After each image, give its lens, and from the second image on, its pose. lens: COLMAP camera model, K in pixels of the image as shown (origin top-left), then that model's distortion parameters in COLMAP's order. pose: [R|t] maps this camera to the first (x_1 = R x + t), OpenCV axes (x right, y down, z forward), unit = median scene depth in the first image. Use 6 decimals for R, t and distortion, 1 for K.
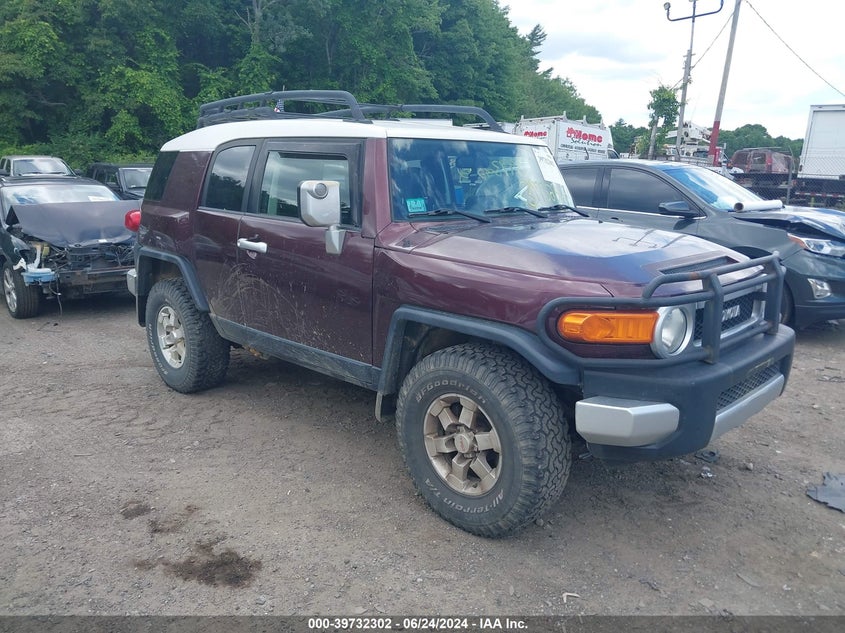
lens RADIAL K [[663.2, 0, 423.4], [0, 663.2, 325.1], [0, 0, 1]] dist [0.016295, -0.027168]
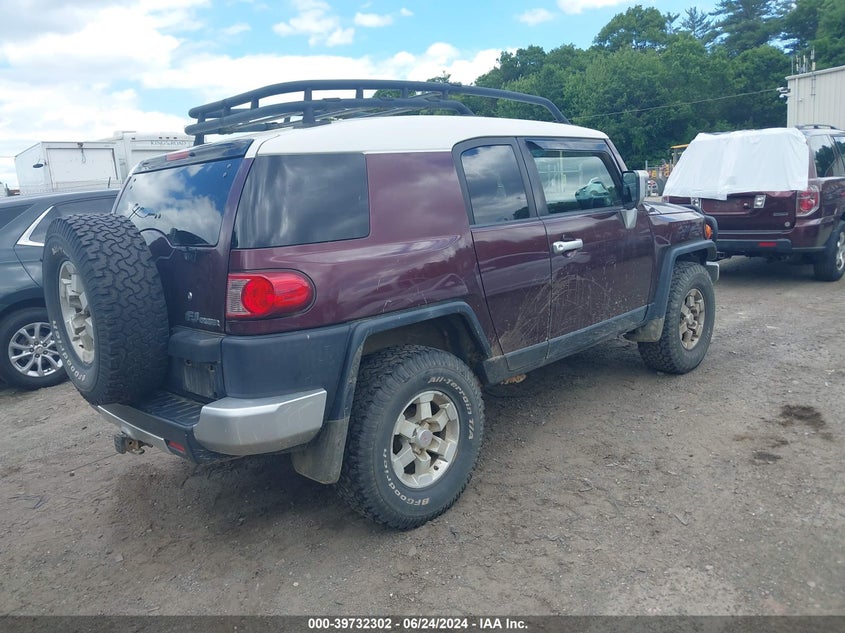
lens RADIAL K [[663.2, 0, 425.3], [0, 663.2, 316.9], [0, 0, 1]] dist [0.016295, -0.027168]
pose [[0.011979, -0.202207, 0.979270, -1.445919], [0.295057, 0.936448, 0.189755, -0.314101], [-0.955405, 0.286667, 0.070880, 1.360630]]
